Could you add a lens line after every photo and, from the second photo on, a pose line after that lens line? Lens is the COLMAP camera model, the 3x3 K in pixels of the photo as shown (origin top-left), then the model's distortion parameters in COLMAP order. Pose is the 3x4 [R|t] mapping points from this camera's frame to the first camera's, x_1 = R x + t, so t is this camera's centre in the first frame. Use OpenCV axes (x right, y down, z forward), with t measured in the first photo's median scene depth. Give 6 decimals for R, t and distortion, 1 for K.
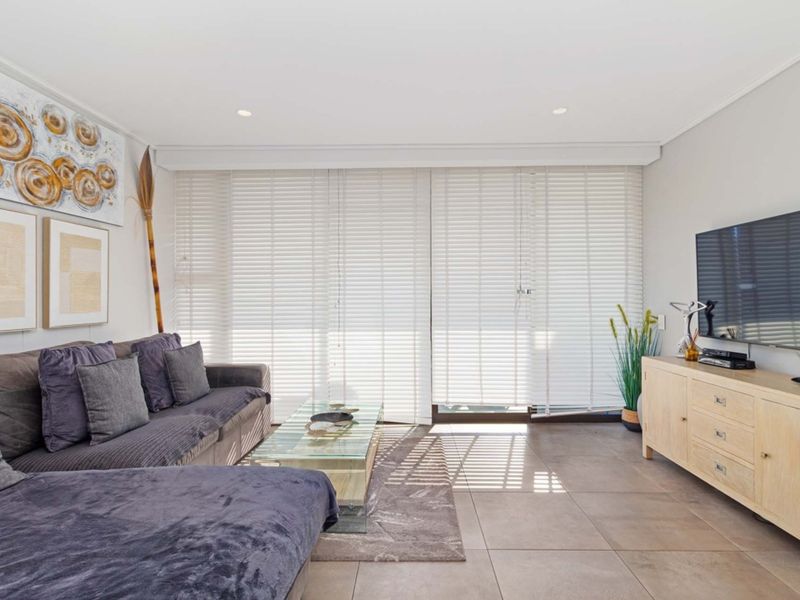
lens RADIAL K [[431.2, 0, 406.1], [0, 431.2, 295.8], [0, 0, 1]] dist [0.003720, 0.001296]
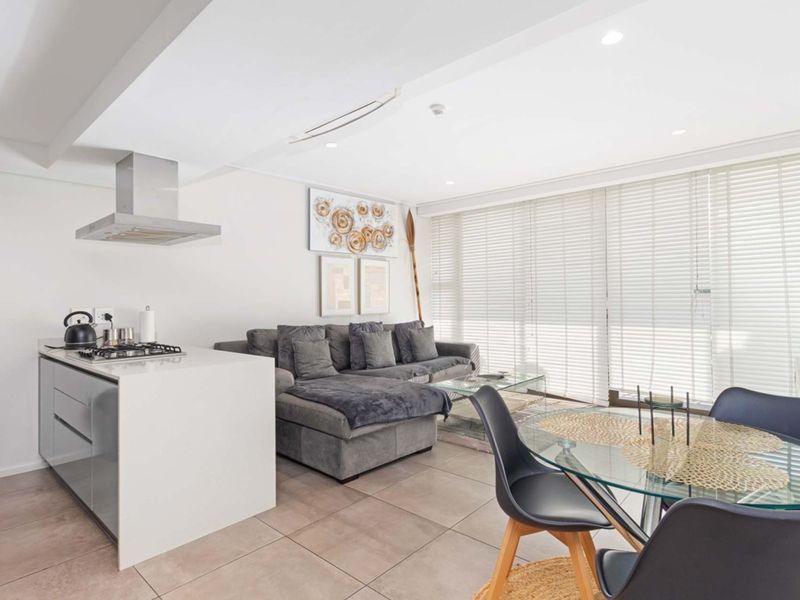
lens RADIAL K [[438.7, 0, 403.4], [0, 438.7, 294.9], [0, 0, 1]] dist [0.005053, 0.000882]
pose [[0.755632, -0.010259, -0.654917, 0.560084], [0.009644, 0.999943, -0.004537, -0.003718], [0.654926, -0.002887, 0.755688, -0.340498]]
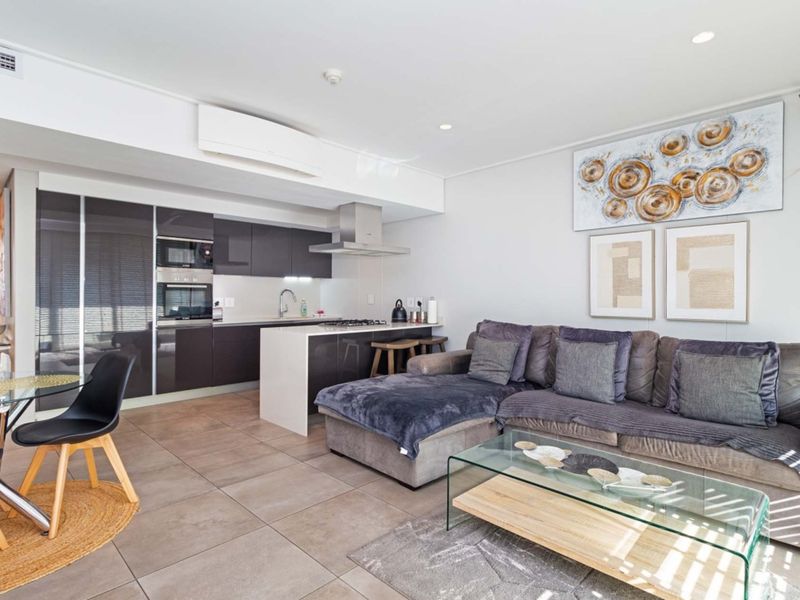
lens RADIAL K [[431.2, 0, 406.1], [0, 431.2, 295.8], [0, 0, 1]] dist [0.003720, 0.001296]
pose [[-0.688090, 0.005663, -0.725603, 0.493220], [0.001659, 0.999979, 0.006231, -0.000173], [0.725624, 0.003084, -0.688085, 1.155156]]
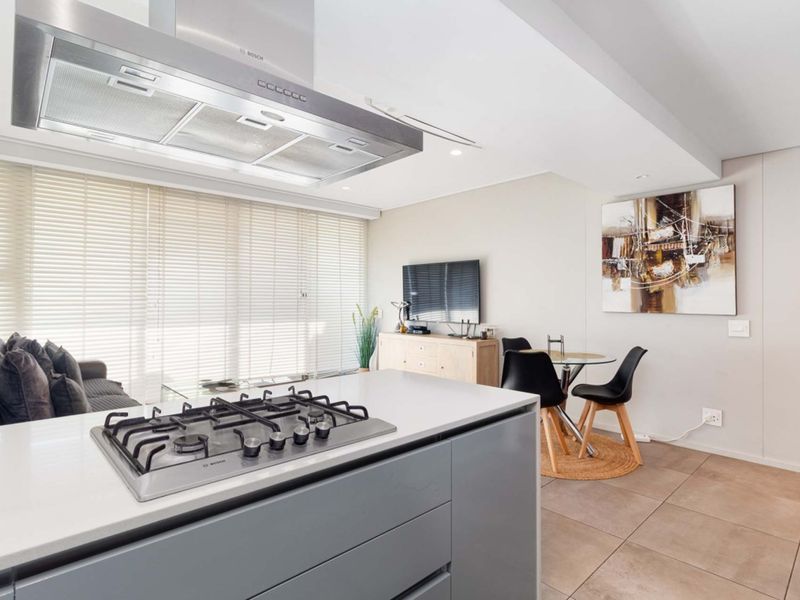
lens RADIAL K [[431.2, 0, 406.1], [0, 431.2, 295.8], [0, 0, 1]] dist [0.003720, 0.001296]
pose [[0.720627, 0.011110, 0.693234, -0.634911], [-0.008618, 0.999938, -0.007067, 0.000827], [-0.693270, -0.000882, 0.720678, -0.368526]]
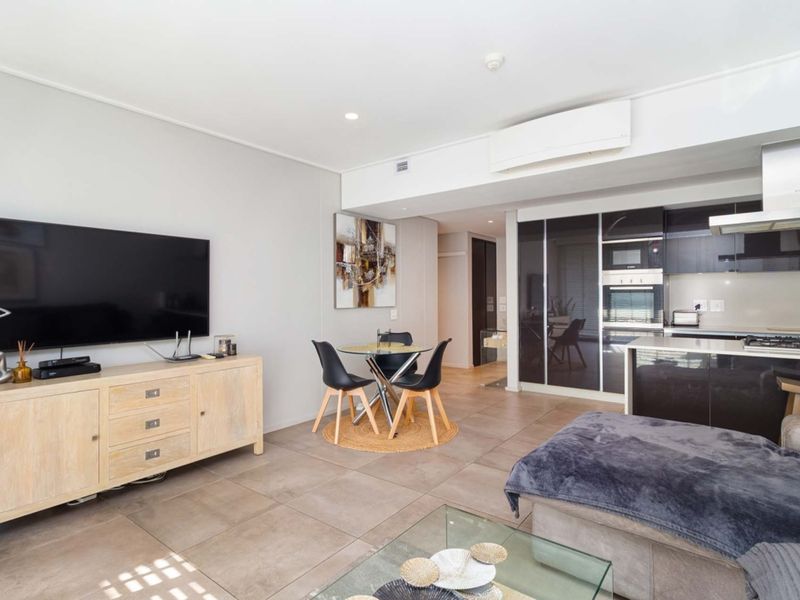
lens RADIAL K [[431.2, 0, 406.1], [0, 431.2, 295.8], [0, 0, 1]] dist [0.003720, 0.001296]
pose [[-0.802548, 0.011510, 0.596476, -0.366508], [0.009412, 0.999934, -0.006632, 0.003575], [-0.596513, 0.000291, -0.802604, 1.195470]]
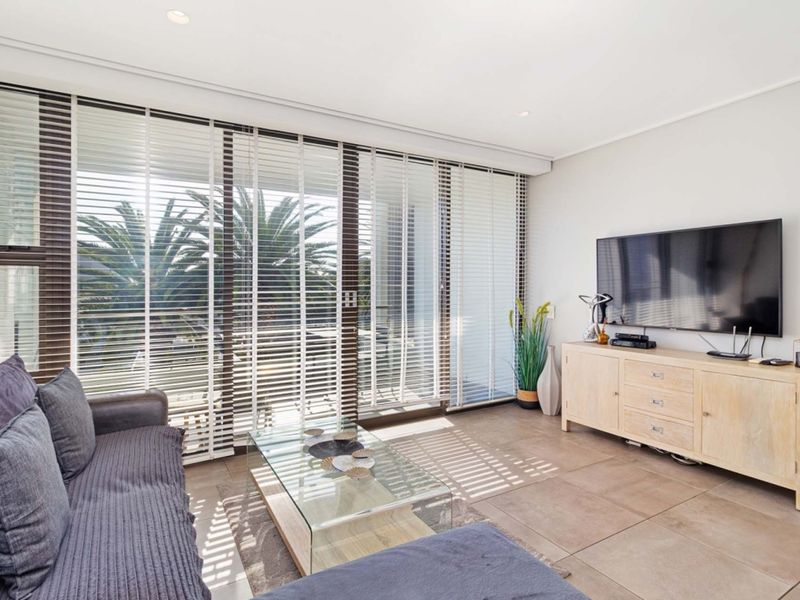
lens RADIAL K [[431.2, 0, 406.1], [0, 431.2, 295.8], [0, 0, 1]] dist [0.003720, 0.001296]
pose [[0.856381, -0.008608, 0.516273, -0.422799], [-0.001755, 0.999807, 0.019580, -0.007243], [-0.516342, -0.017674, 0.856200, 0.250059]]
